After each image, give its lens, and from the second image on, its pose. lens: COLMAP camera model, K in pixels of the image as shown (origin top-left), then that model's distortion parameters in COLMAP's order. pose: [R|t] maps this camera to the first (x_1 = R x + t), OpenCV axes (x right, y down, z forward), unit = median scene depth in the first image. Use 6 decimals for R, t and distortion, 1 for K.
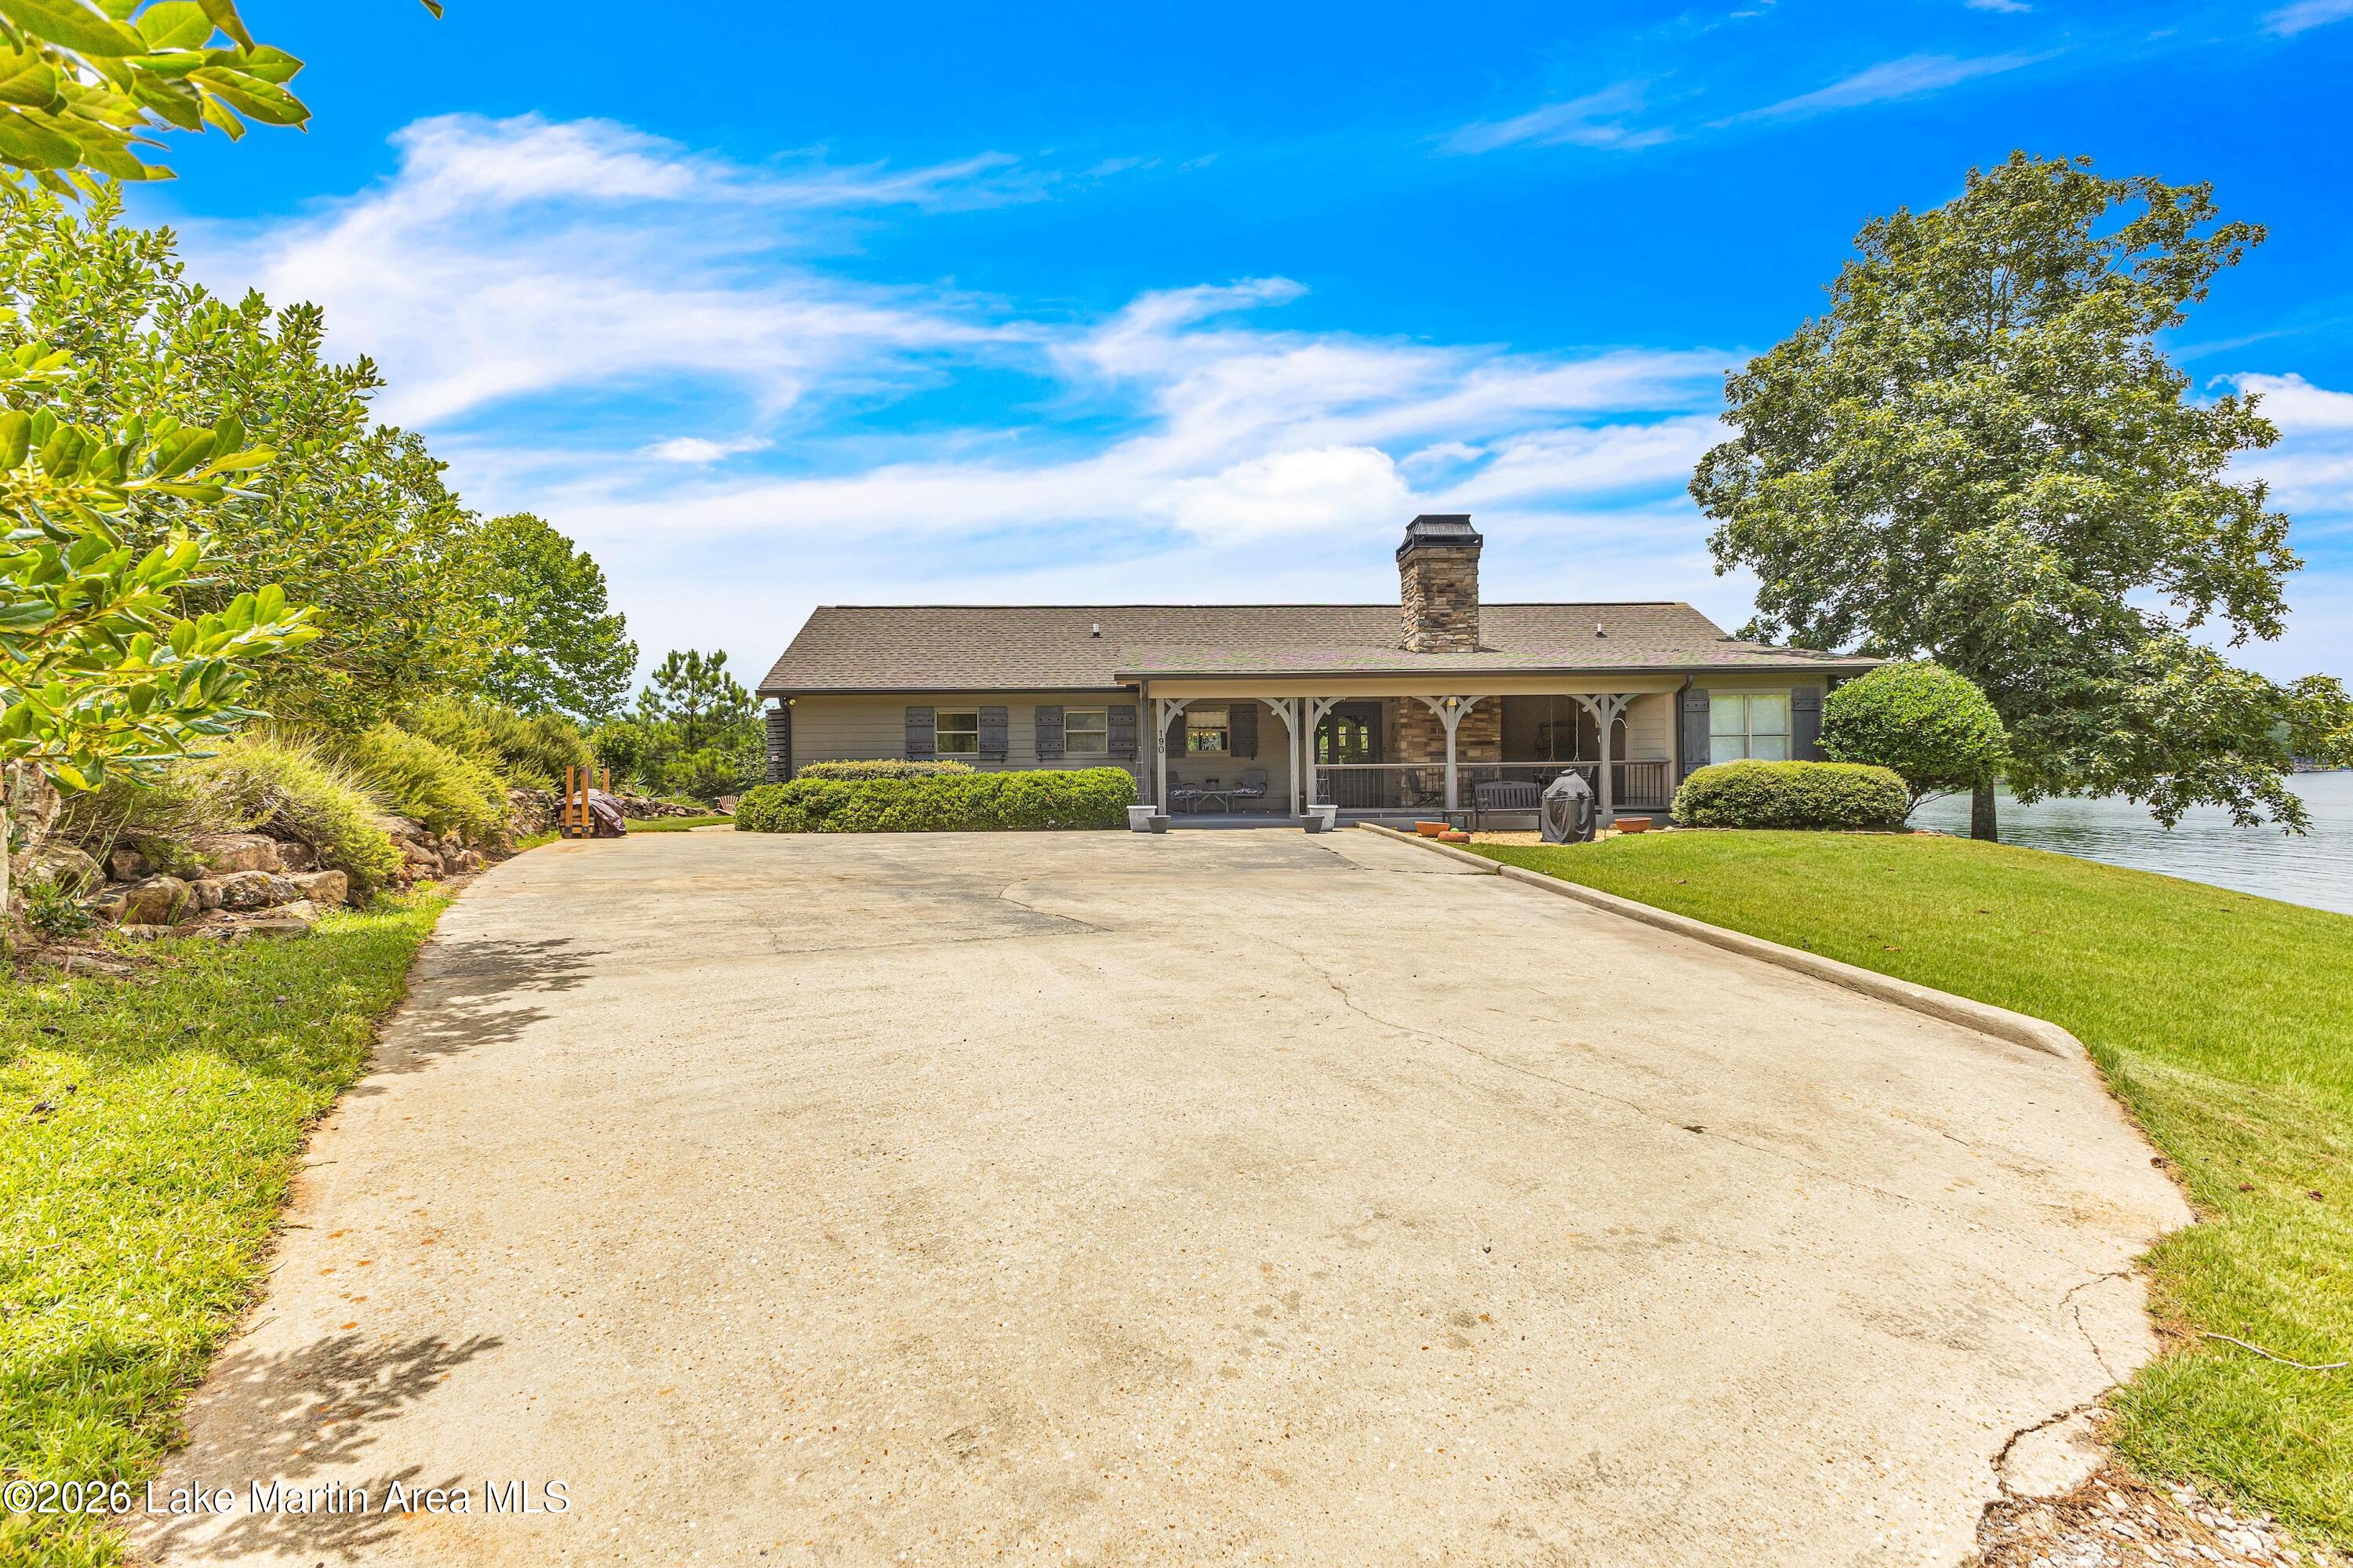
lens RADIAL K [[1020.6, 0, 1178.7], [0, 1020.6, 776.1], [0, 0, 1]] dist [0.004302, 0.000259]
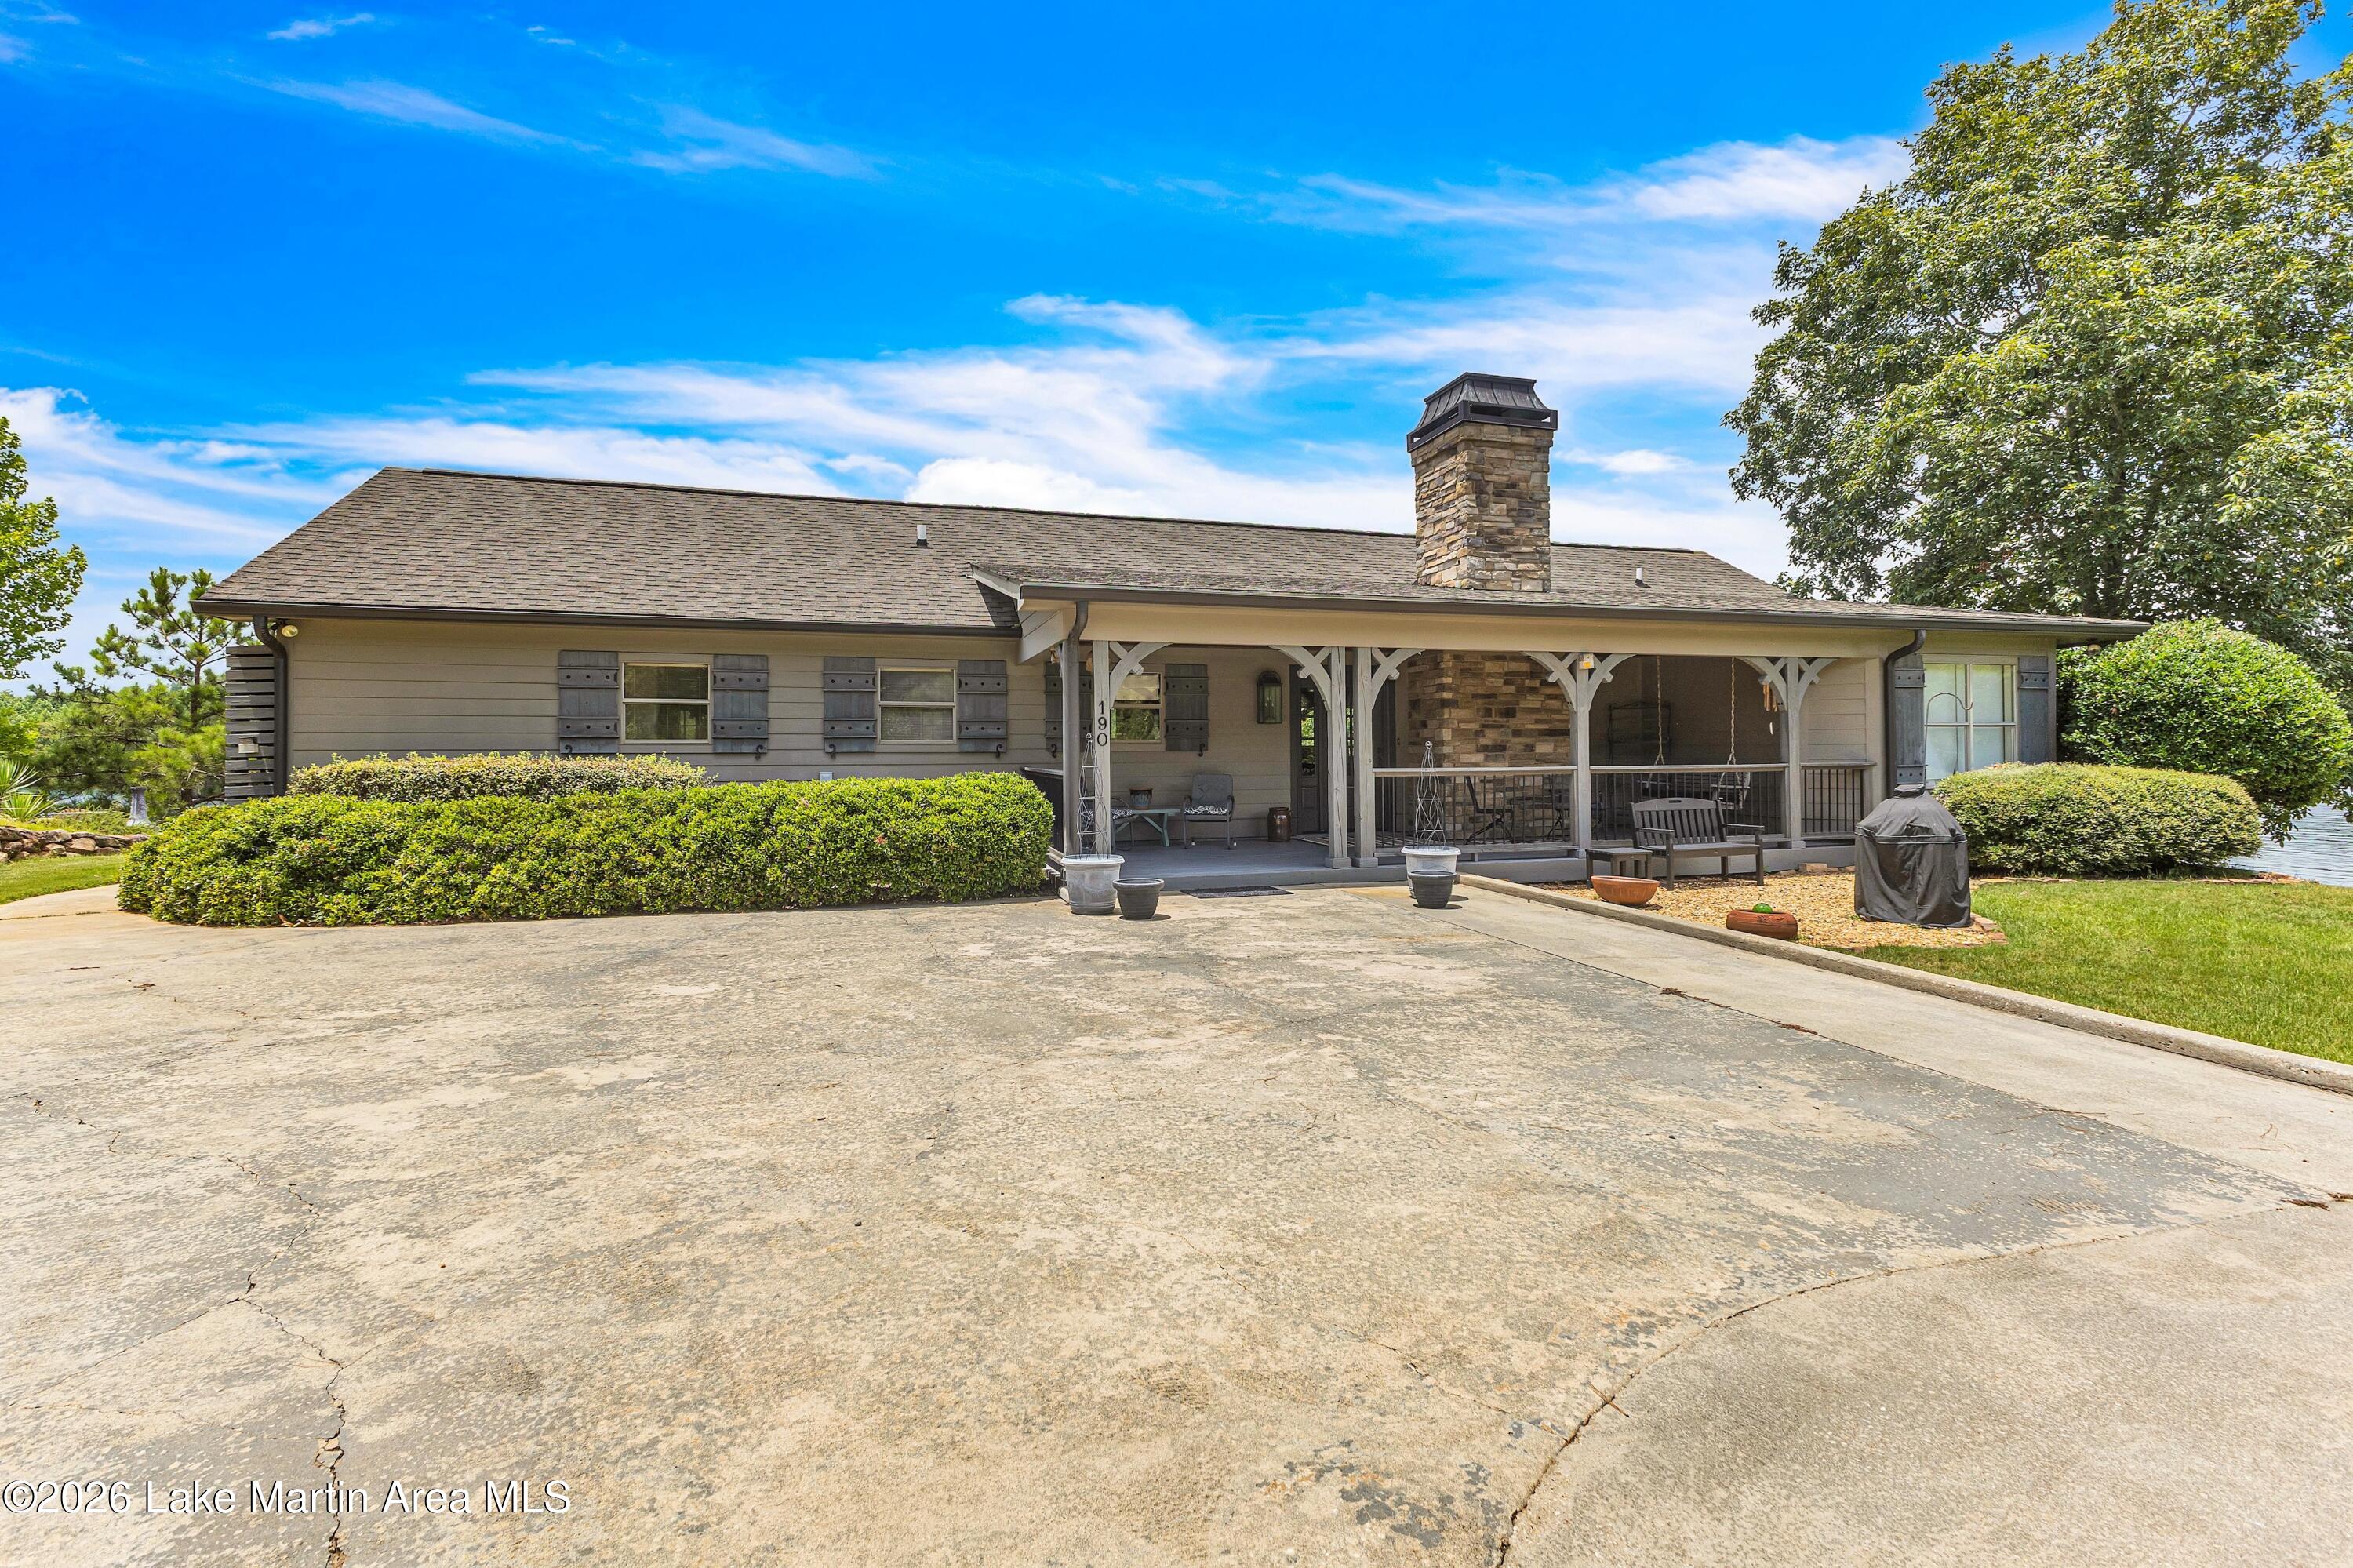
lens RADIAL K [[1020.6, 0, 1171.5], [0, 1020.6, 746.1], [0, 0, 1]] dist [0.004302, 0.000259]
pose [[0.967356, 0.007156, 0.253320, -0.109803], [-0.003528, 0.999885, -0.014770, -0.014218], [-0.253396, 0.013394, 0.967270, 0.472741]]
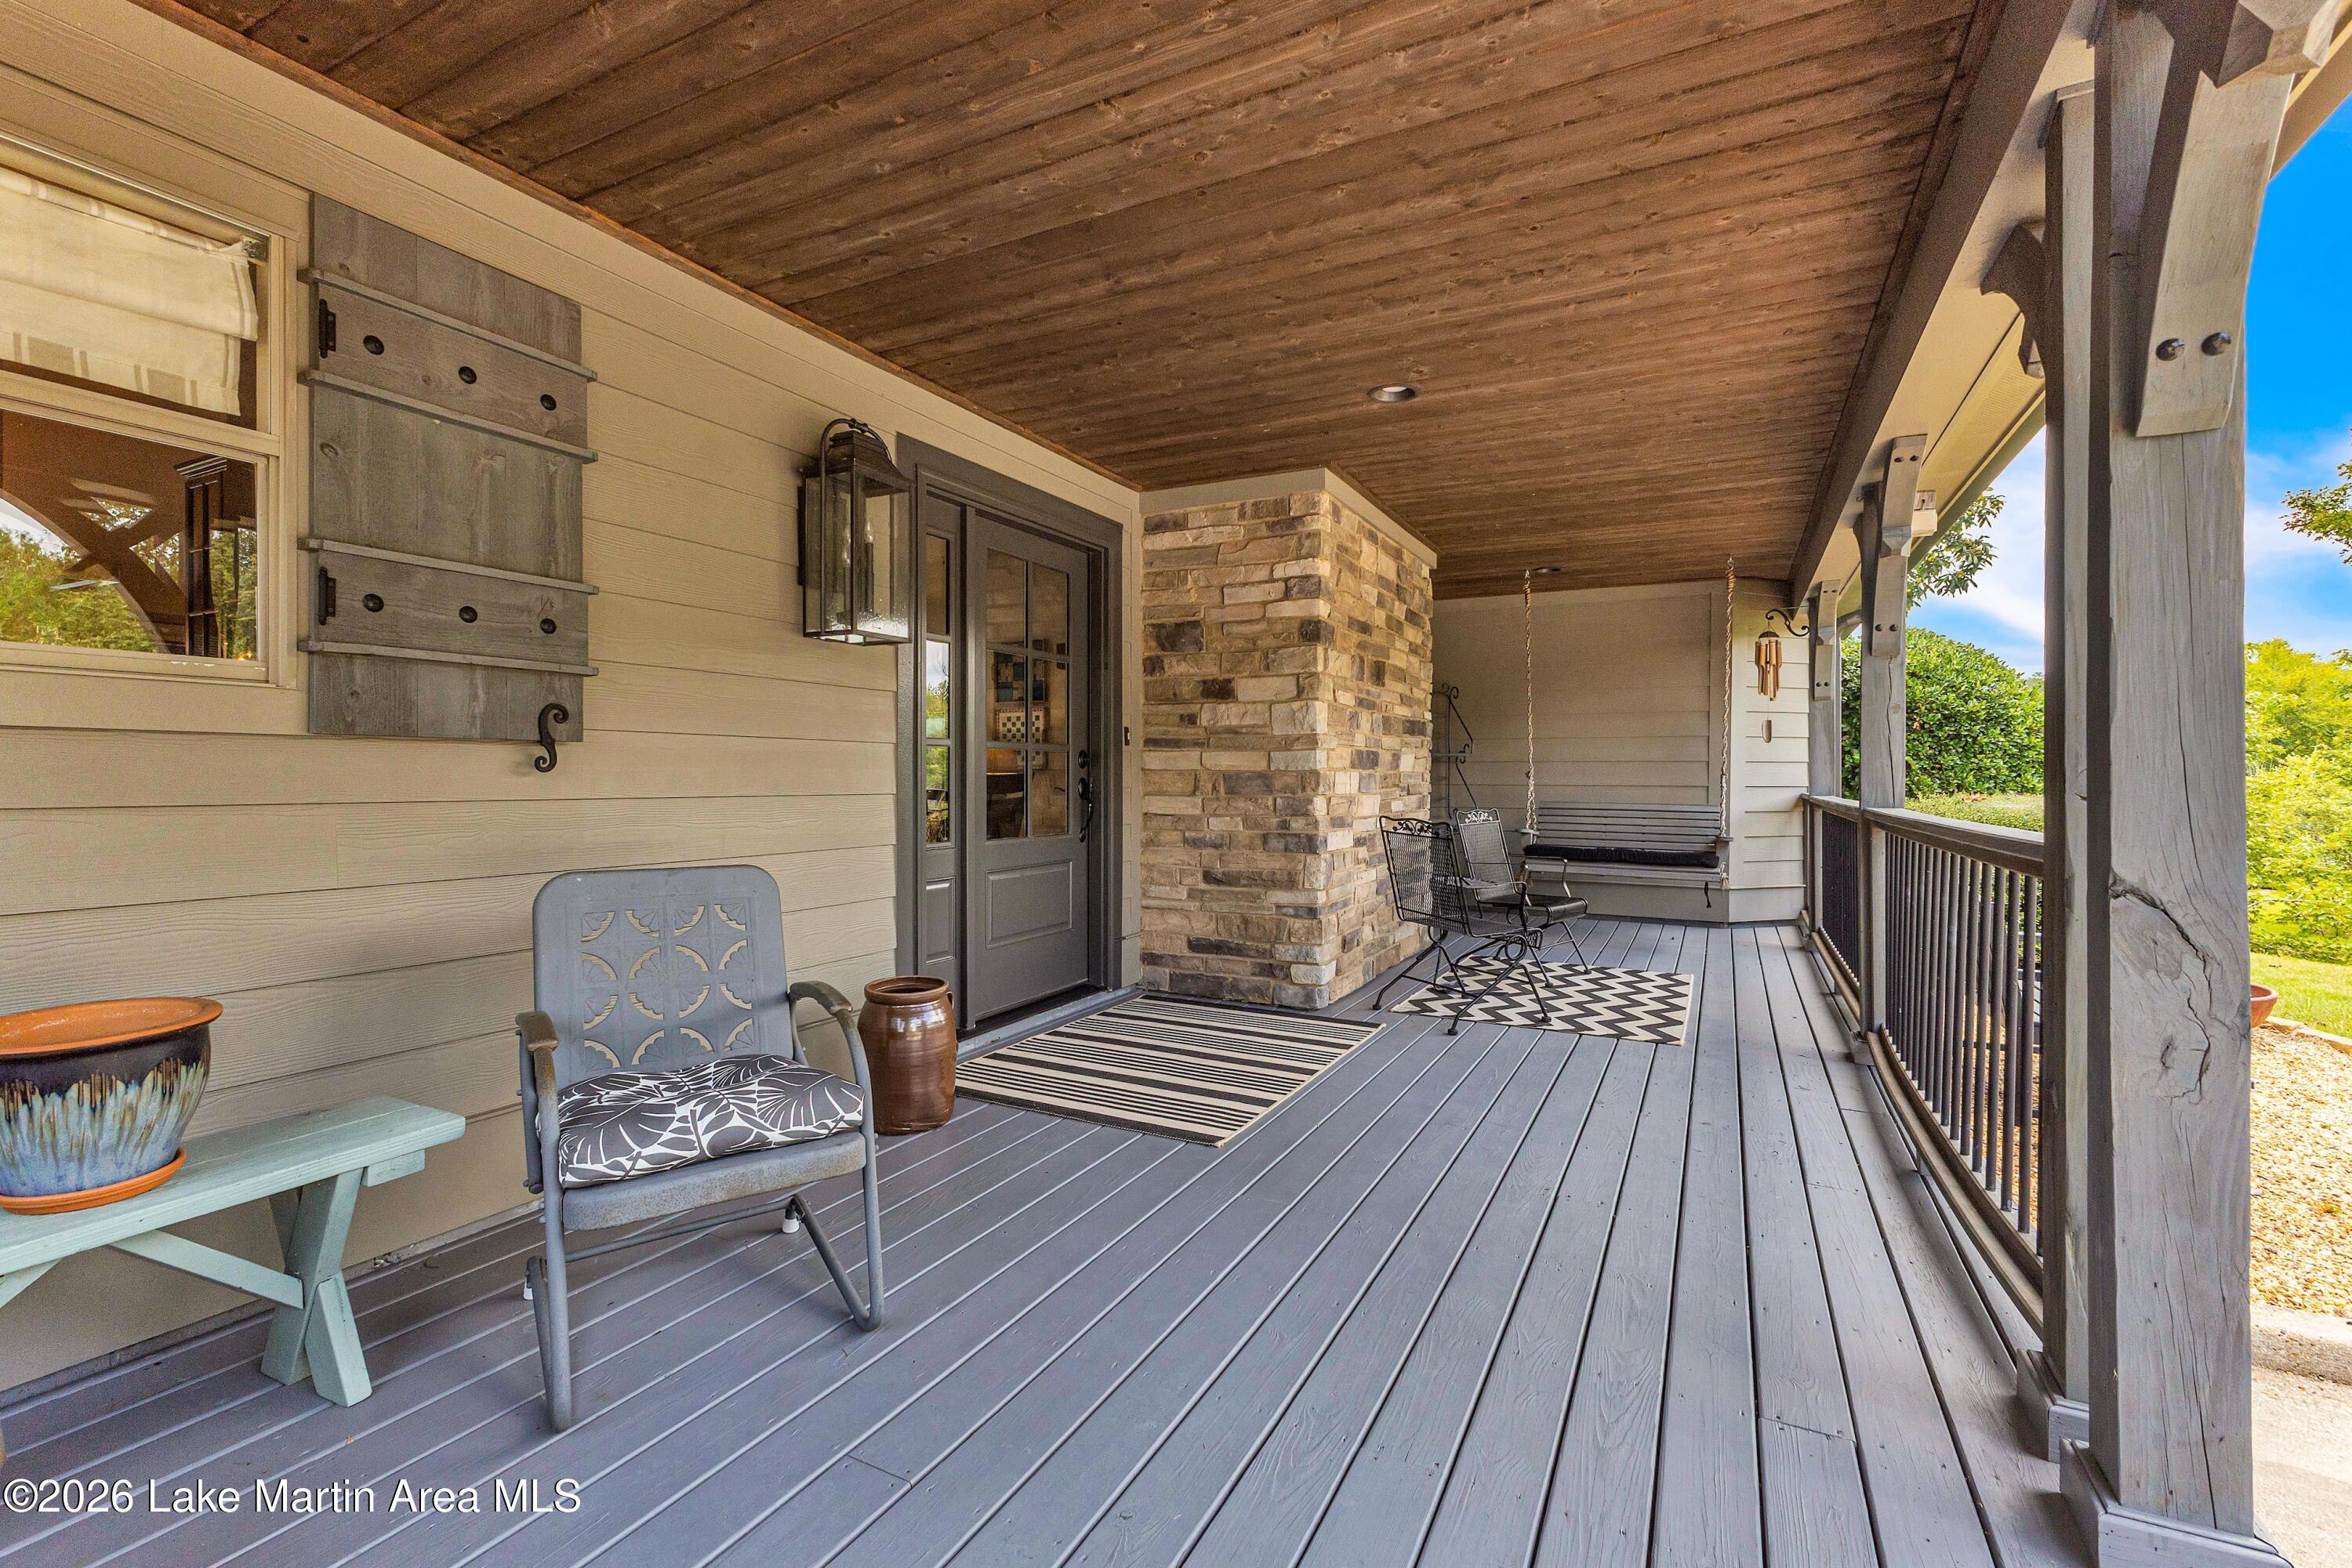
lens RADIAL K [[1020.1, 0, 1177.4], [0, 1020.1, 782.5], [0, 0, 1]] dist [0.004302, 0.000259]
pose [[0.477761, 0.004676, 0.878477, 0.006949], [-0.001338, 0.999989, -0.004595, -0.015930], [-0.878489, 0.001020, 0.477762, 0.995358]]
